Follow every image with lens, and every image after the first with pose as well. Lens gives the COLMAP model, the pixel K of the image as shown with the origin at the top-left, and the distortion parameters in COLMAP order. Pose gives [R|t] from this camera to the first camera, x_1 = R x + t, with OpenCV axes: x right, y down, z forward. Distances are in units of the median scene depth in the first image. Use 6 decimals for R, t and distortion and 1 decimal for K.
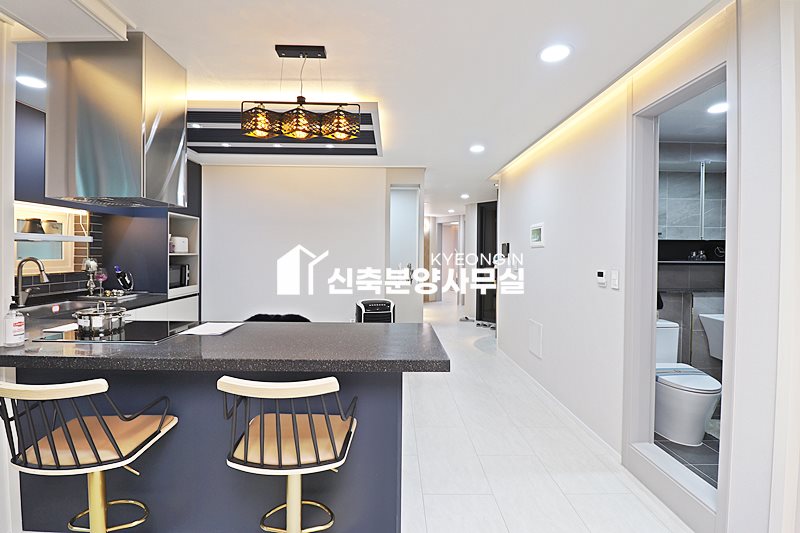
lens RADIAL K [[370.6, 0, 397.2], [0, 370.6, 255.9], [0, 0, 1]] dist [-0.004956, -0.007783]
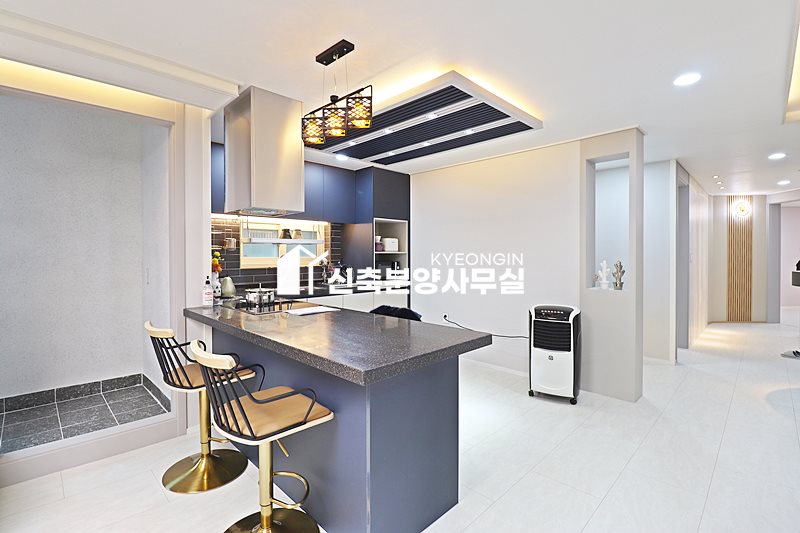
lens RADIAL K [[370.6, 0, 395.9], [0, 370.6, 257.1], [0, 0, 1]] dist [-0.004956, -0.007783]
pose [[0.695568, -0.004884, -0.718443, 0.353025], [0.003245, 0.999988, -0.003656, 0.017541], [0.718453, 0.000211, 0.695576, 0.228868]]
